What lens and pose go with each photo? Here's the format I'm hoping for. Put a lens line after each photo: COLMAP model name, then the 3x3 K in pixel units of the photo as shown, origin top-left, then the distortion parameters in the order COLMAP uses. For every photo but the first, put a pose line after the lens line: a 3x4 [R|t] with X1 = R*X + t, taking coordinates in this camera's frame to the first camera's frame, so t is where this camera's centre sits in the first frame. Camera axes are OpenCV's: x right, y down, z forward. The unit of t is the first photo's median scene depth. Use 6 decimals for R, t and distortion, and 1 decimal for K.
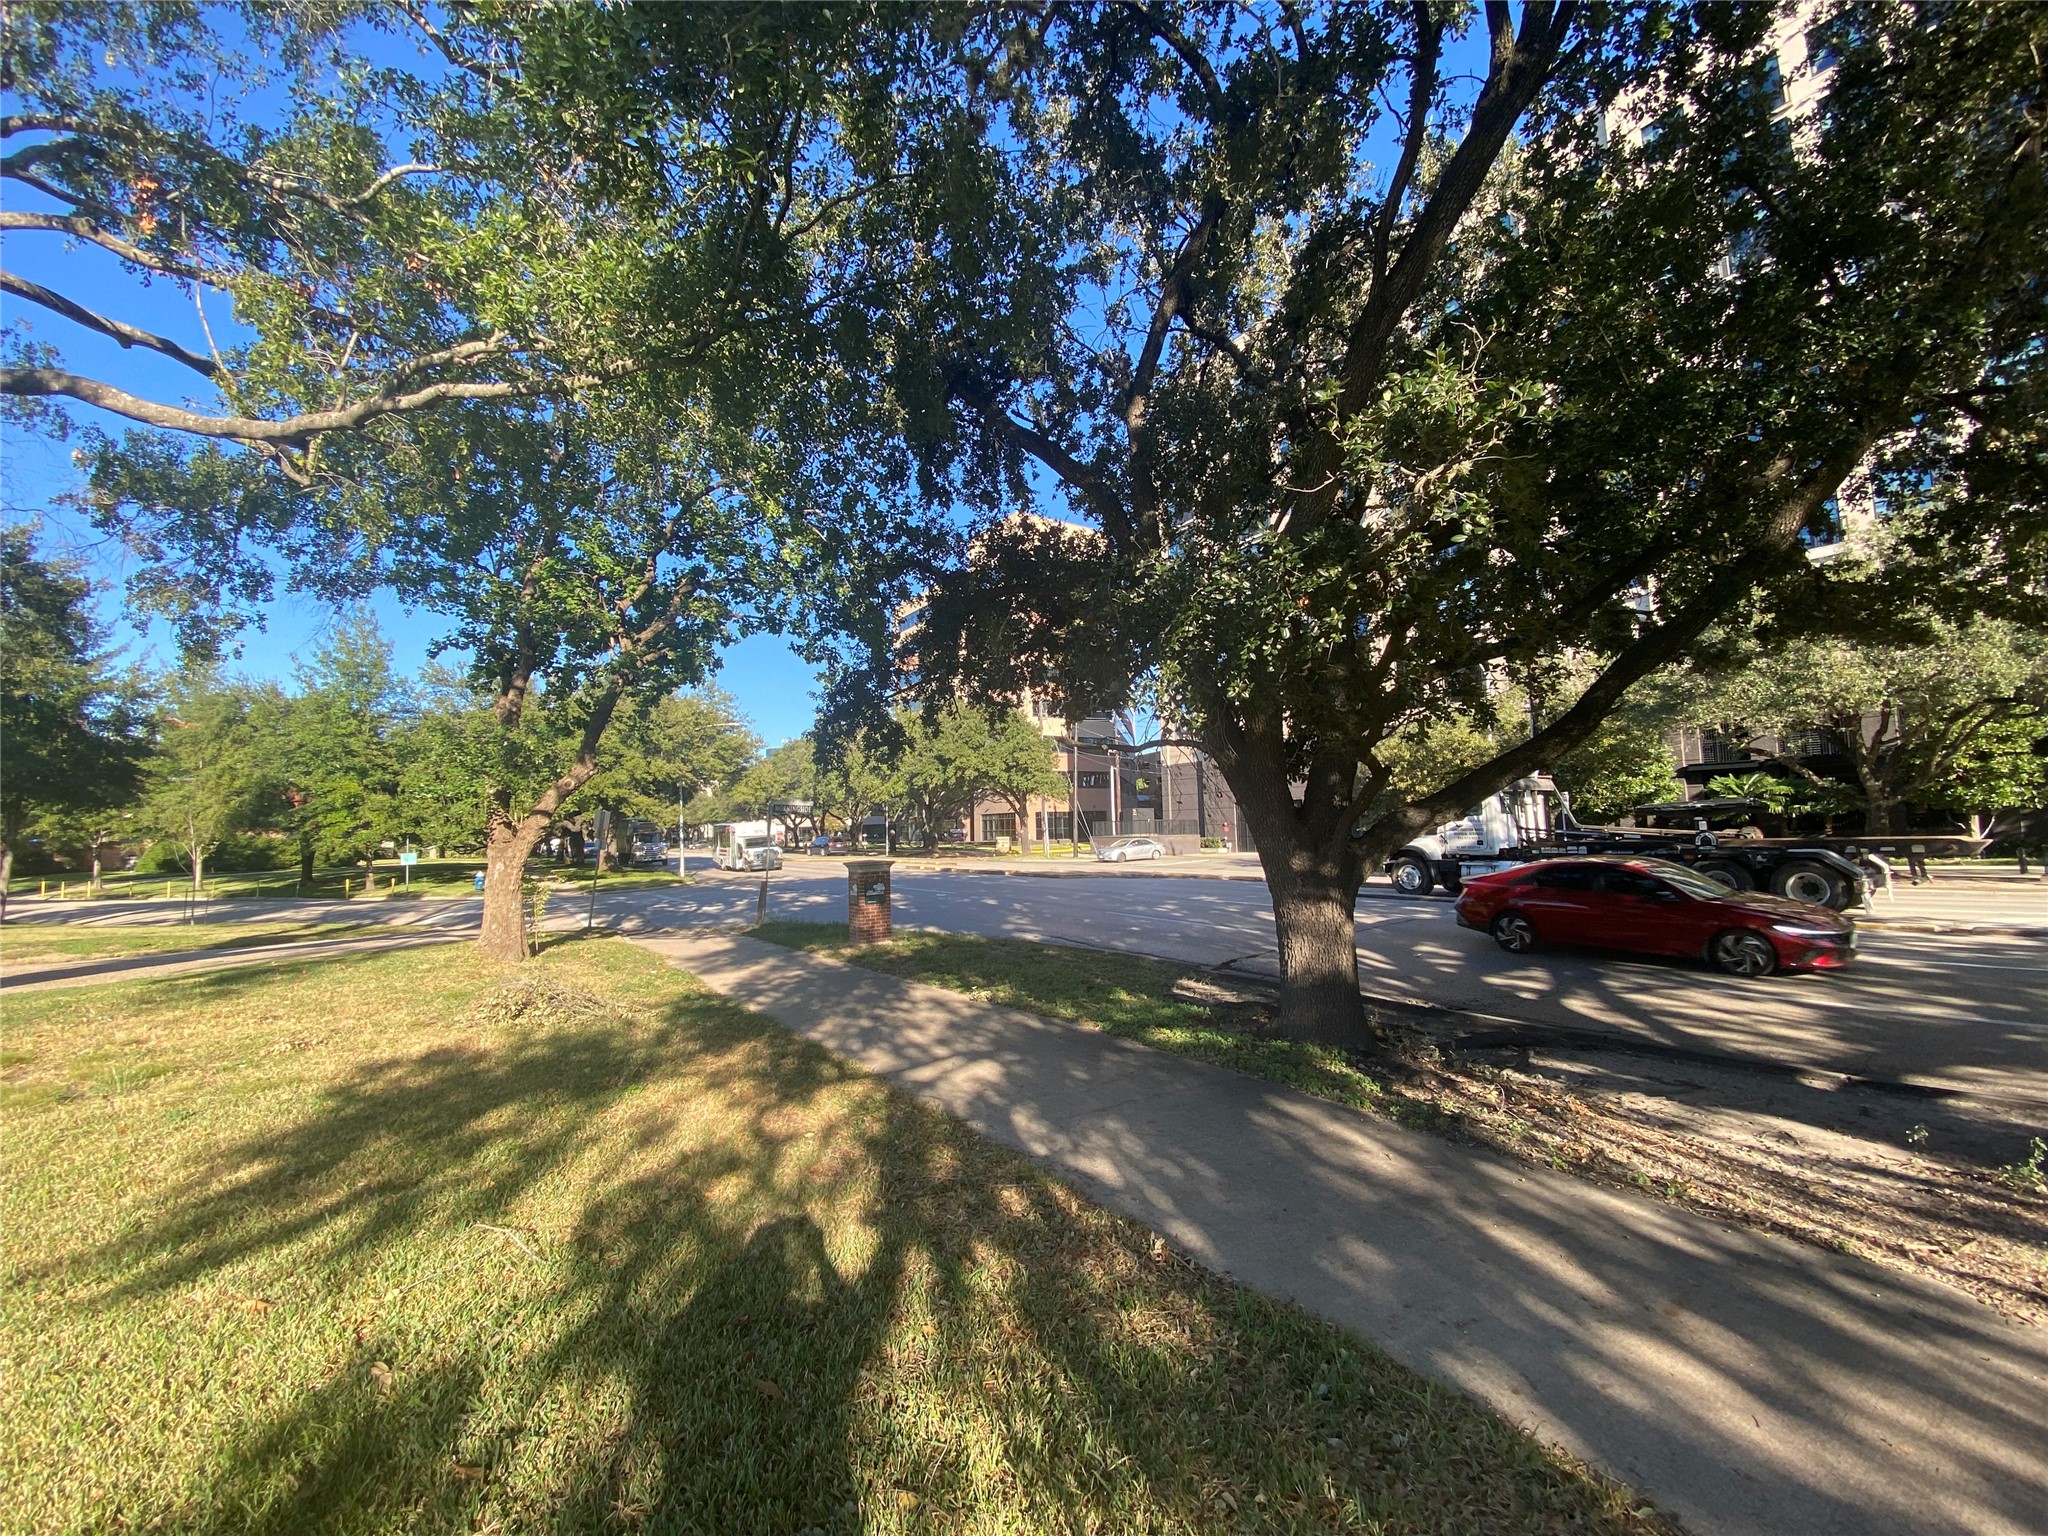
lens RADIAL K [[818.8, 0, 1024.0], [0, 818.8, 768.0], [0, 0, 1]] dist [0.037615, -0.028455]
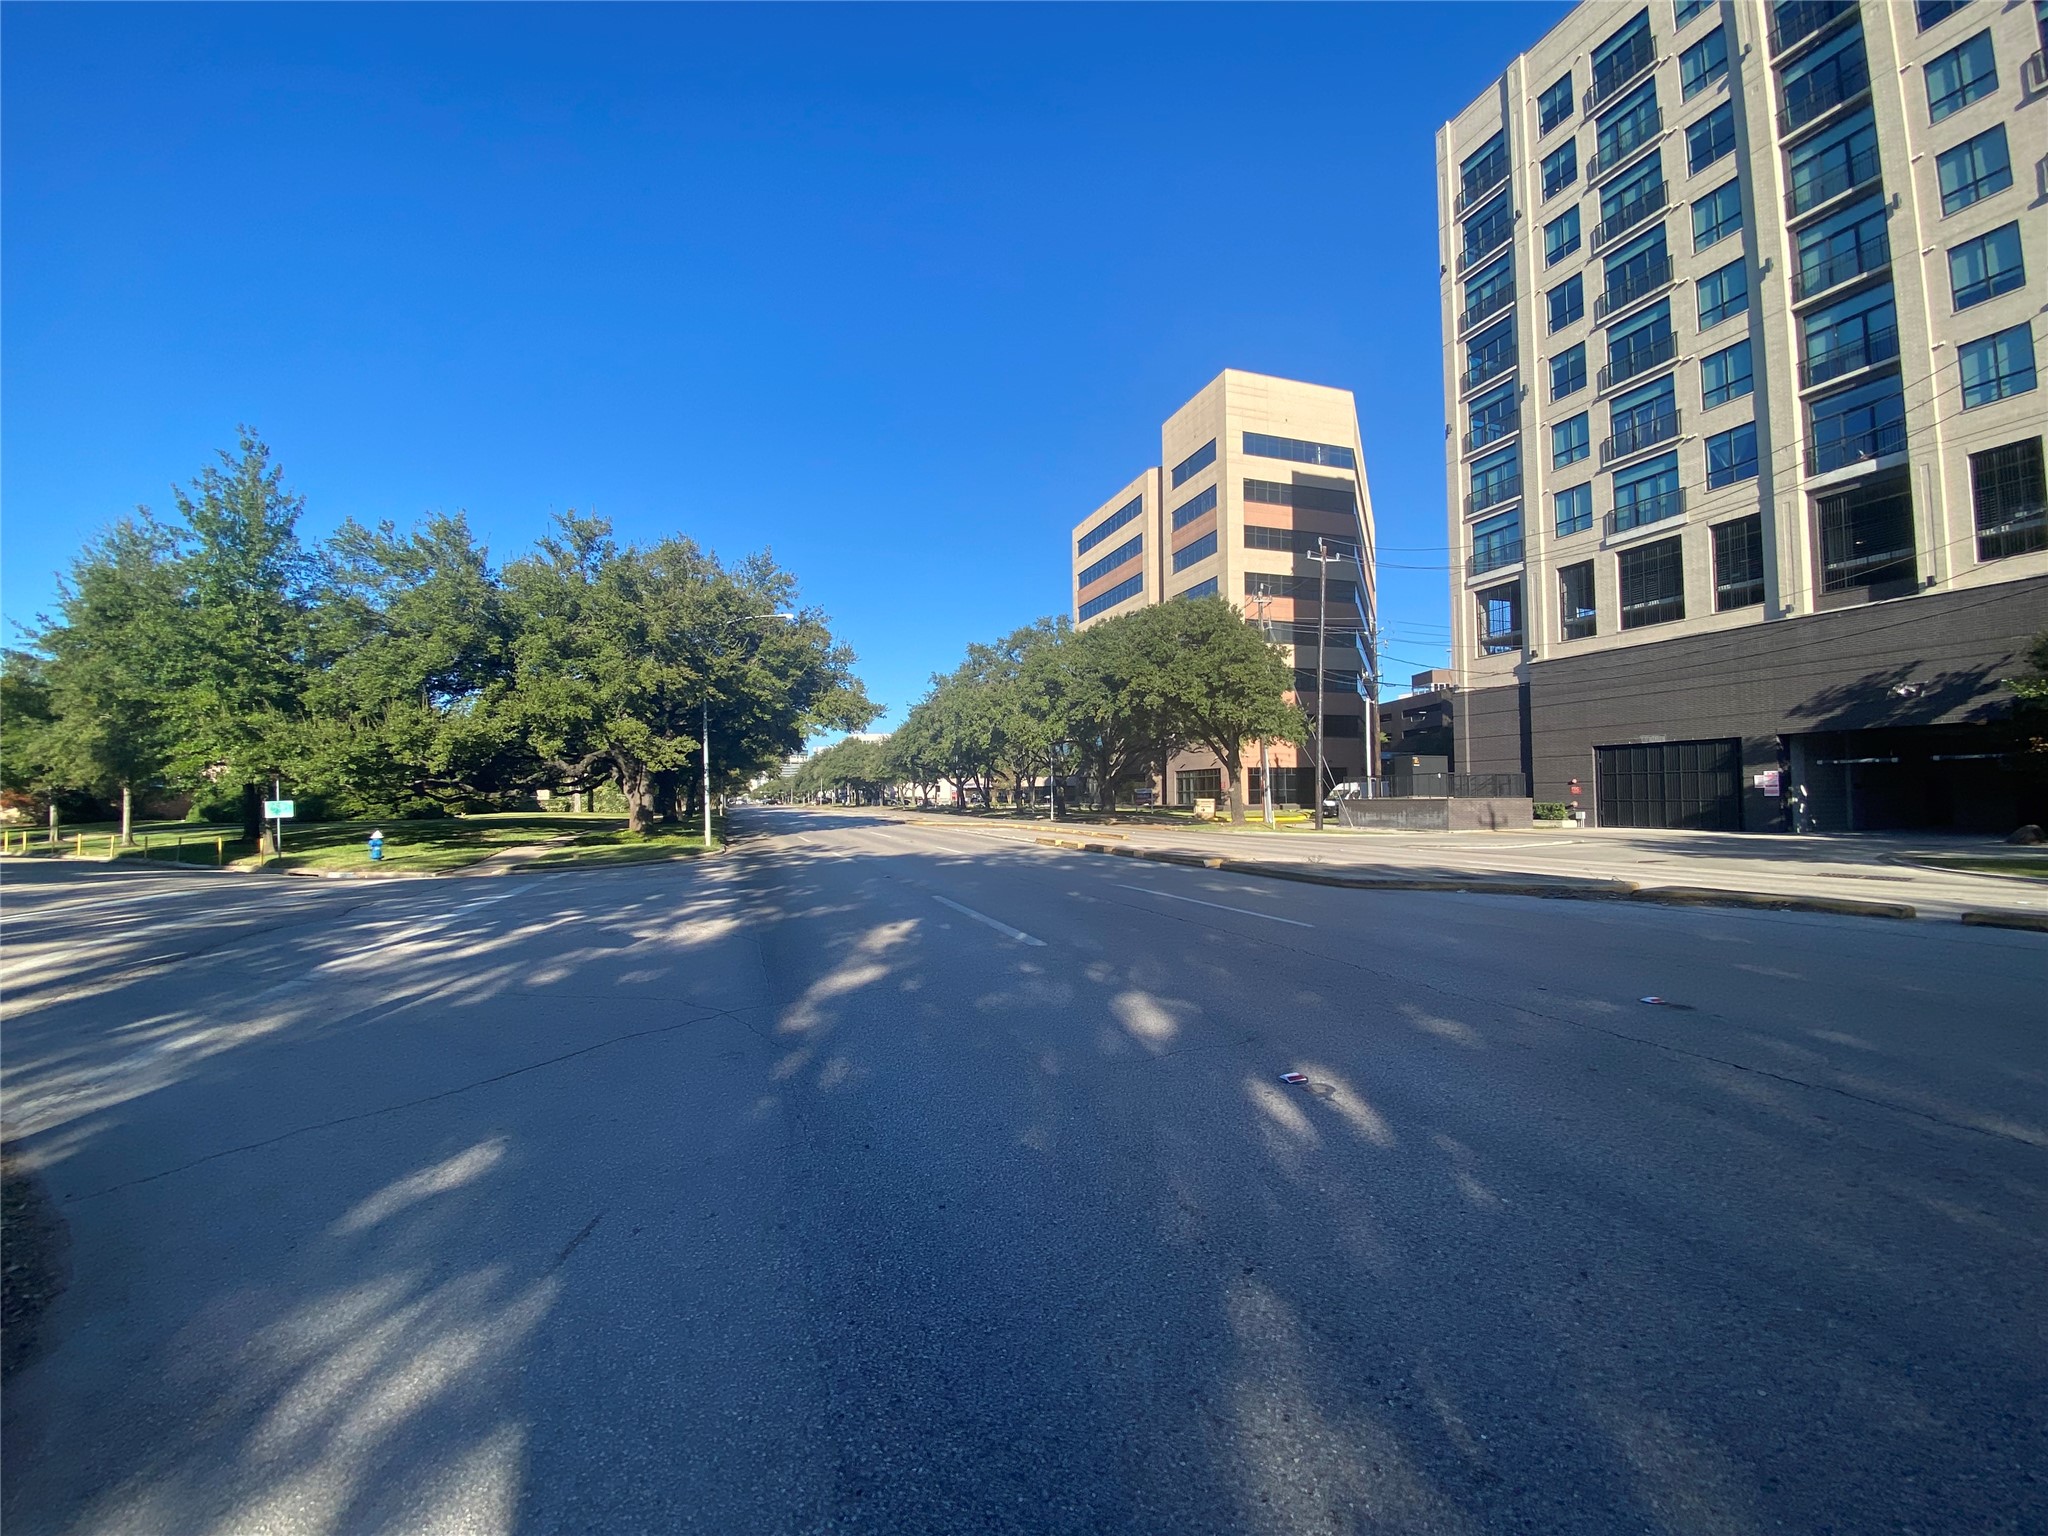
lens RADIAL K [[818.8, 0, 1024.0], [0, 818.8, 768.0], [0, 0, 1]] dist [0.037615, -0.028455]
pose [[0.969859, 0.005847, -0.243595, -0.003849], [0.004650, 0.999086, 0.042491, 0.027315], [0.243621, -0.042343, 0.968946, 0.272353]]
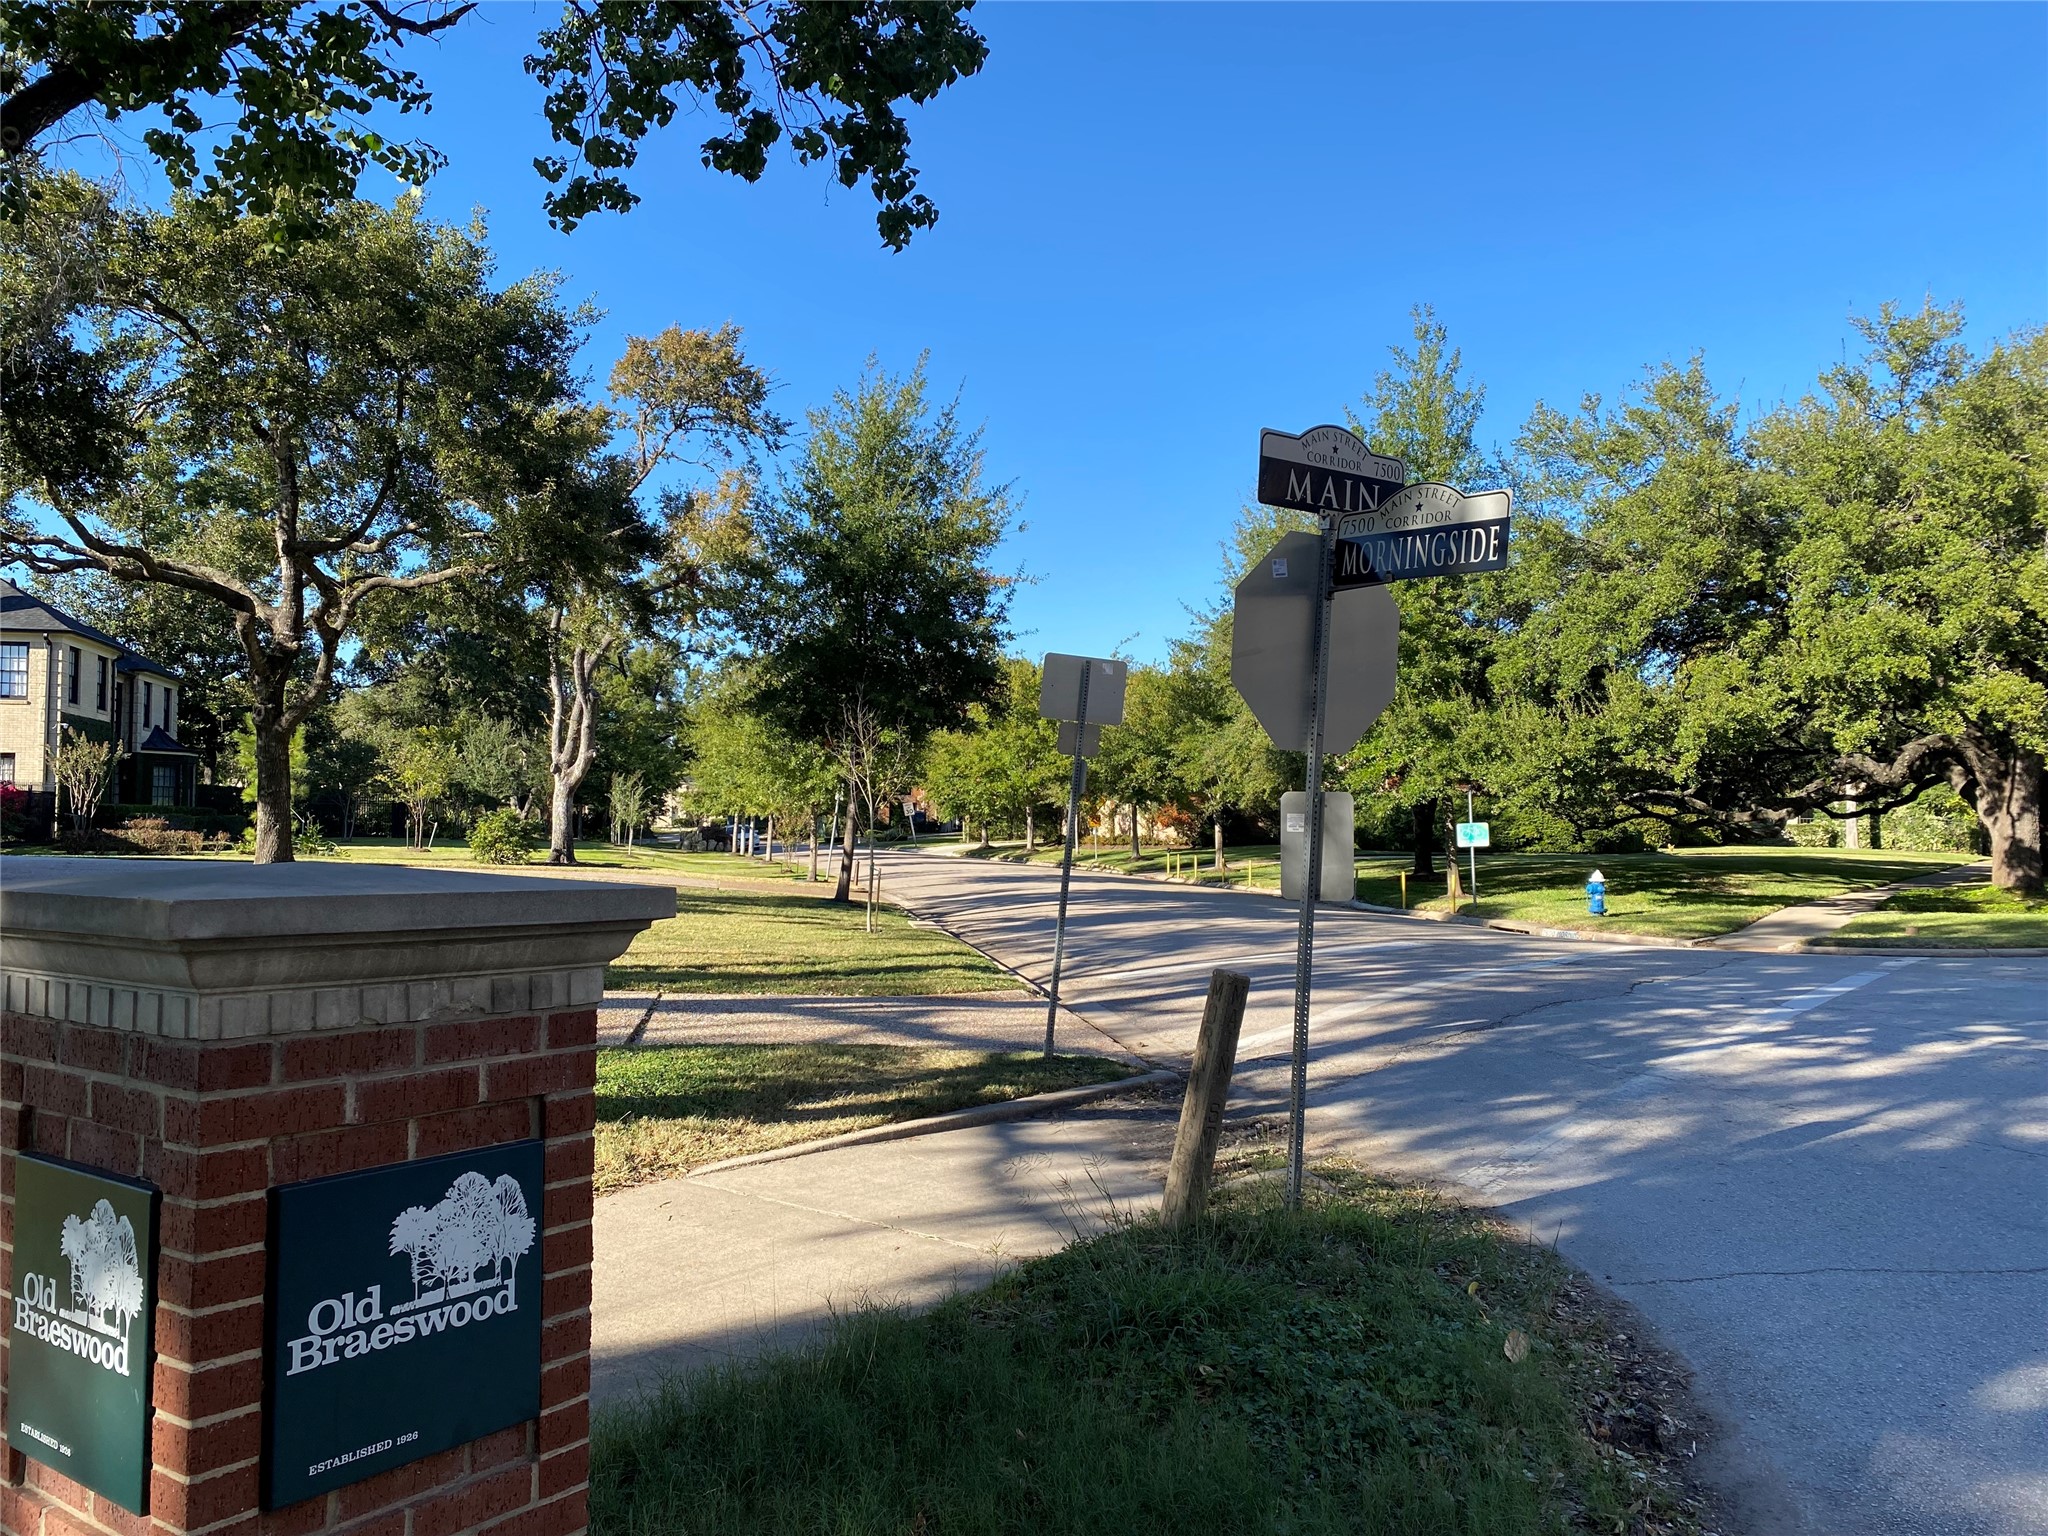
lens RADIAL K [[1556.2, 0, 1024.0], [0, 1556.2, 768.0], [0, 0, 1]] dist [0.053145, -0.079561]
pose [[0.358740, -0.008411, -0.933400, -0.004445], [0.057267, 0.998274, 0.013014, 0.024783], [0.931679, -0.058121, 0.358603, 0.246324]]
